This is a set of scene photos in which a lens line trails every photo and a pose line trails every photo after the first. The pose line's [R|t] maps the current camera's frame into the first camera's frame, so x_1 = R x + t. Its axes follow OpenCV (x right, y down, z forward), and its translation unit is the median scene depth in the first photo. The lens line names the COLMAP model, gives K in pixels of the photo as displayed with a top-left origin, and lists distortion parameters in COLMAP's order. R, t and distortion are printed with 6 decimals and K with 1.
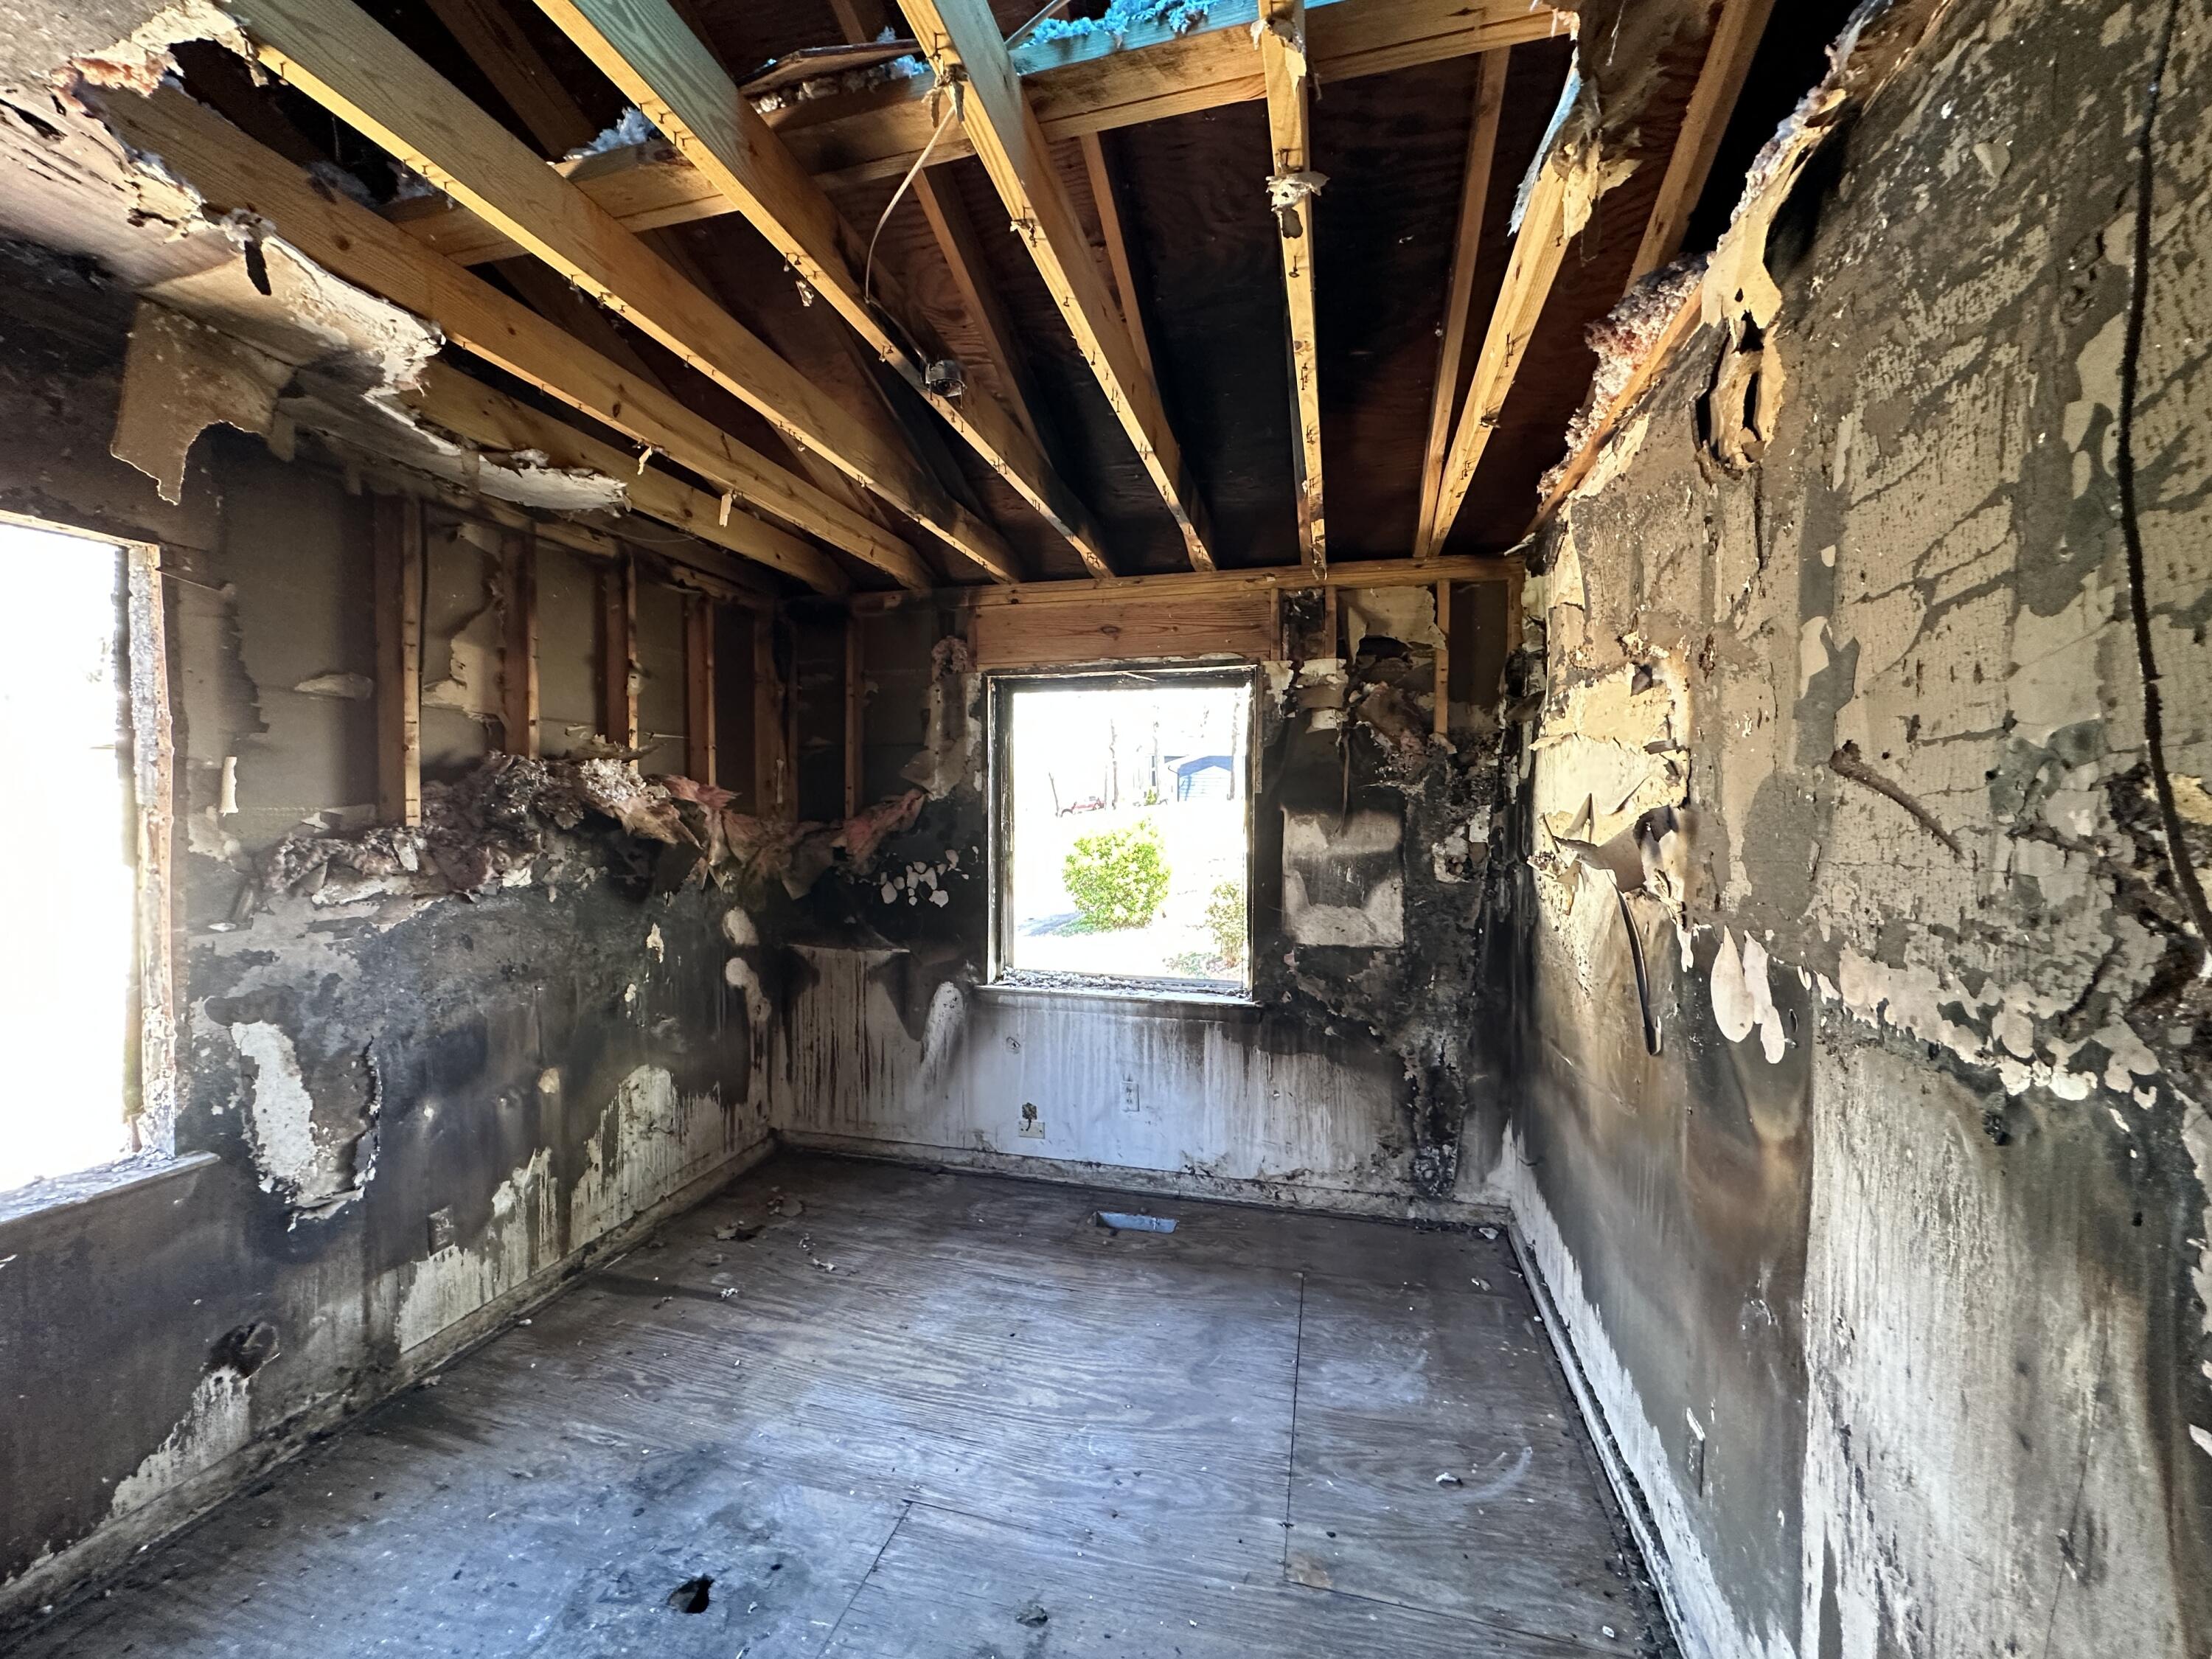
lens RADIAL K [[884.0, 0, 1103.3], [0, 884.0, 827.7], [0, 0, 1]] dist [-0.000886, -0.000006]
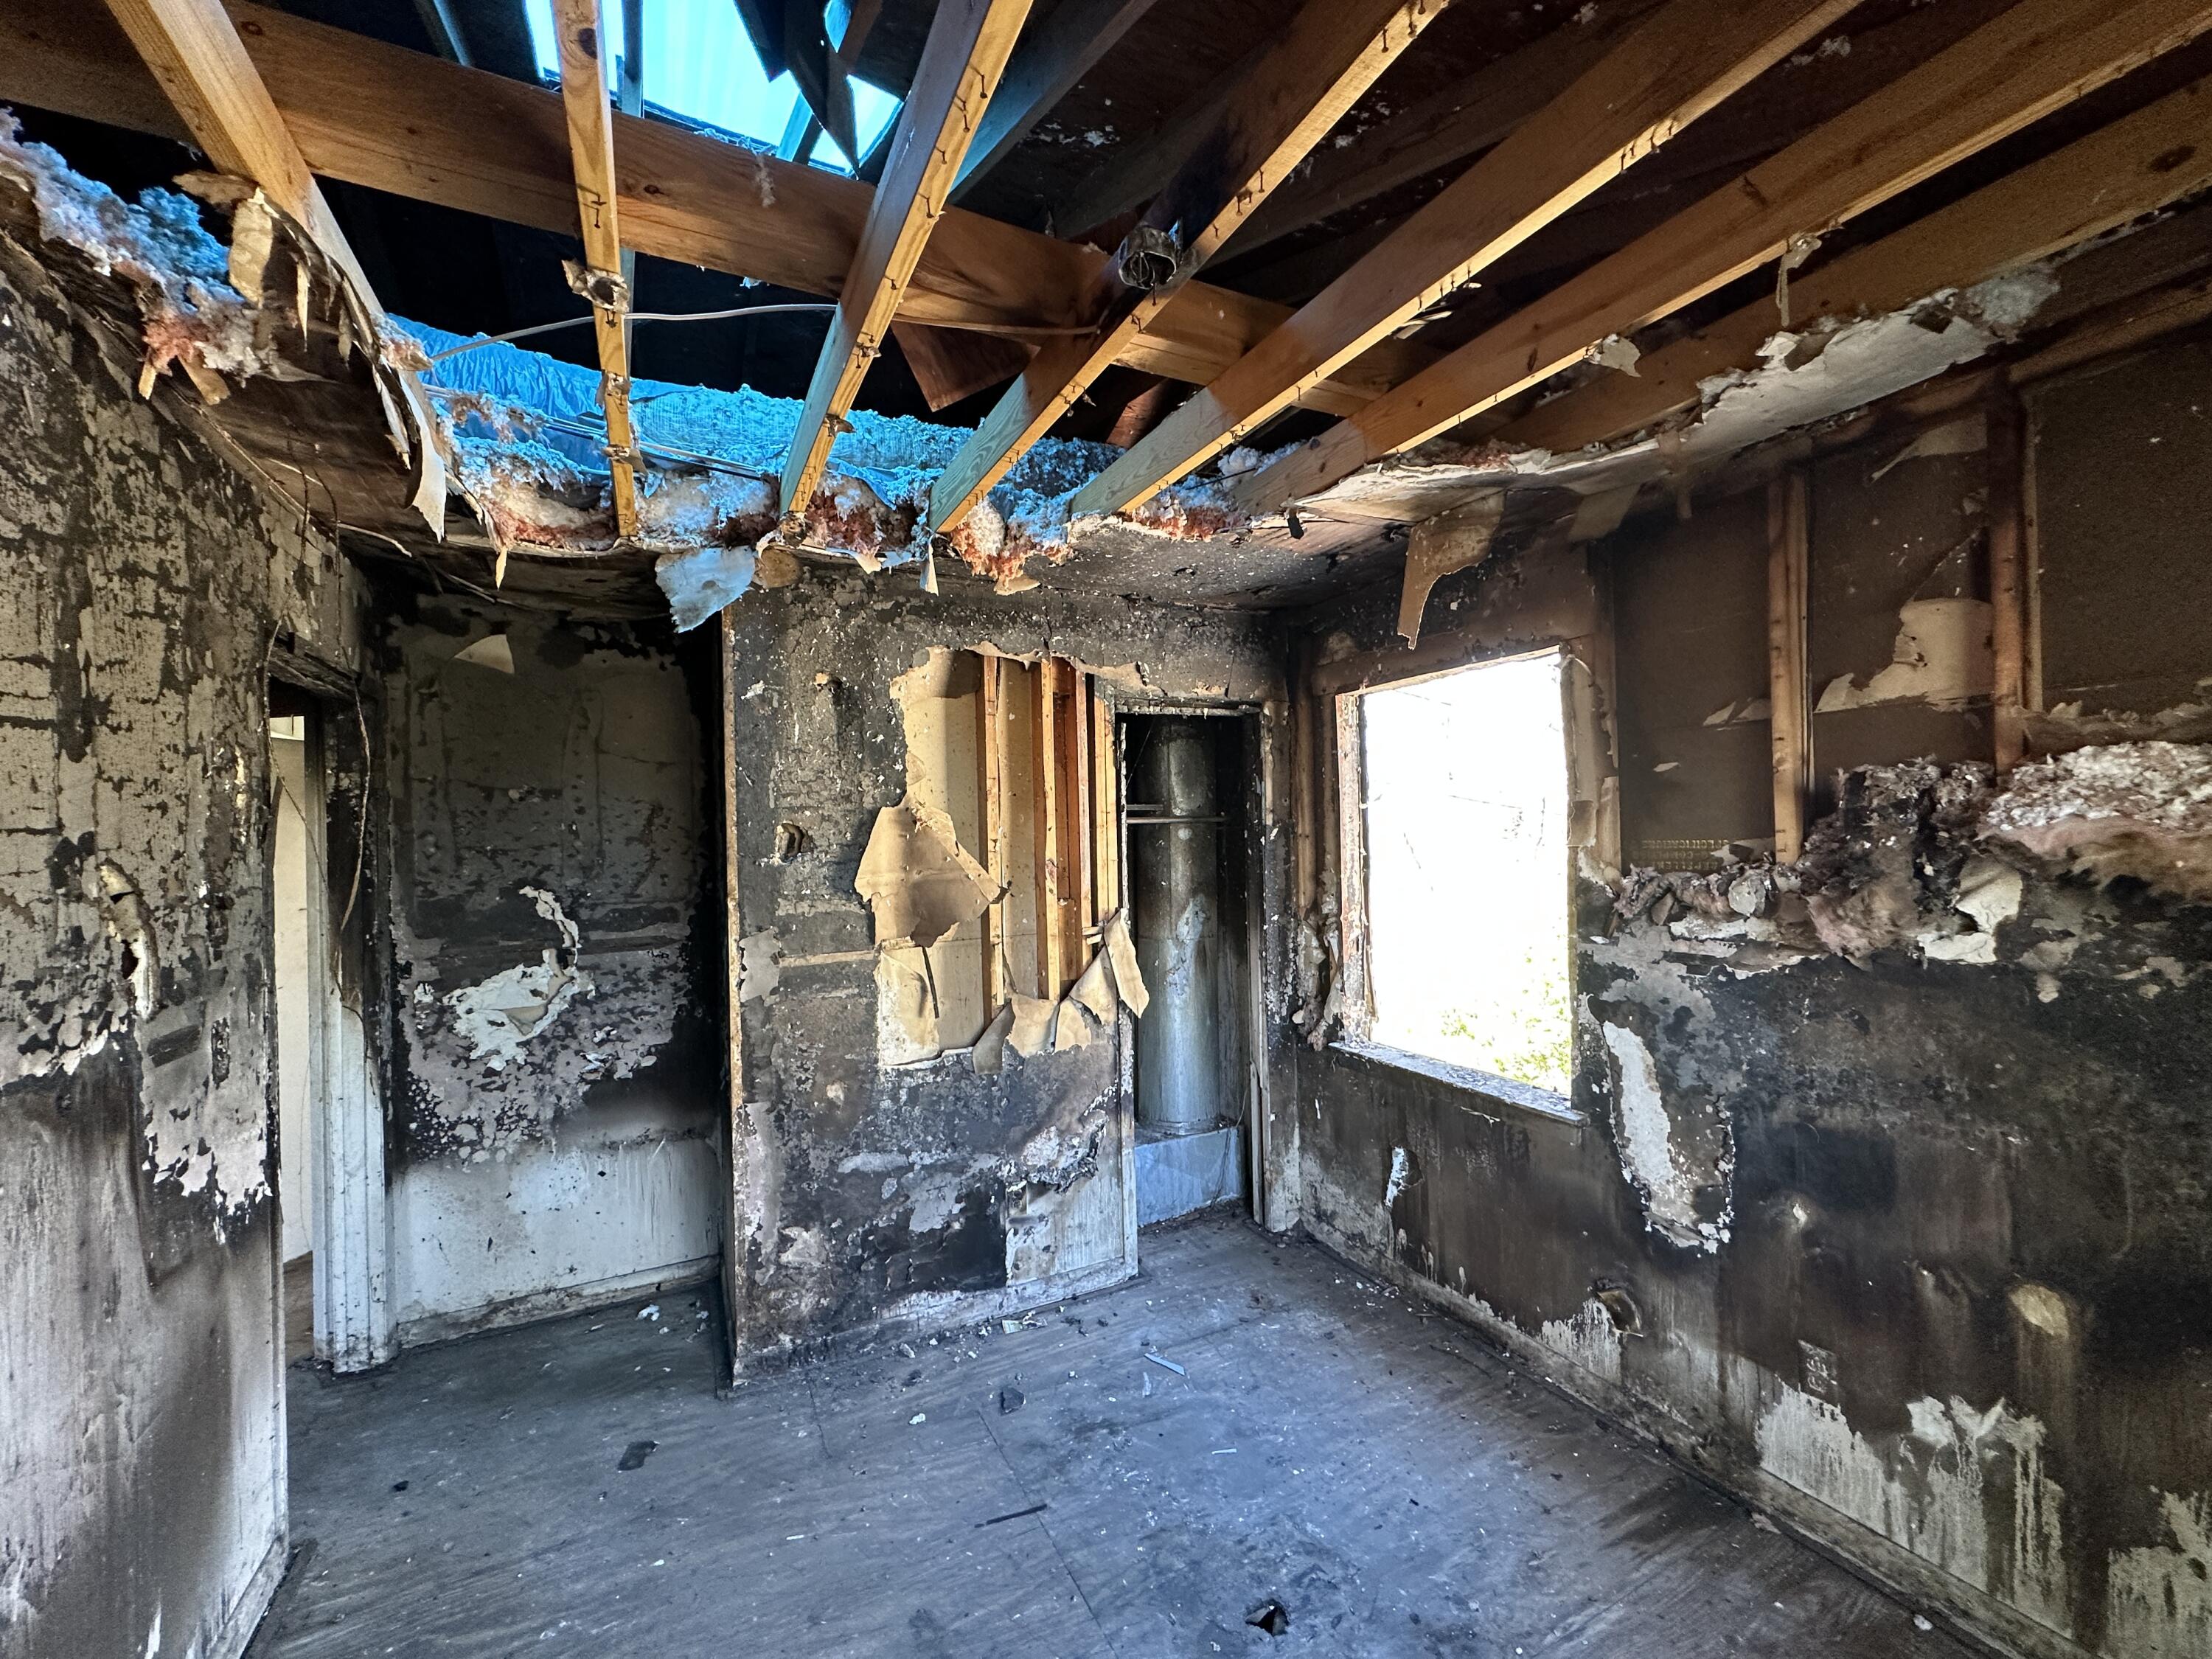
lens RADIAL K [[884.0, 0, 1109.3], [0, 884.0, 829.6], [0, 0, 1]] dist [-0.000886, -0.000006]
pose [[-0.750786, 0.008877, -0.660486, 0.290014], [0.005039, 0.999958, 0.007712, -0.048660], [0.660526, 0.002462, -0.750799, 1.379516]]
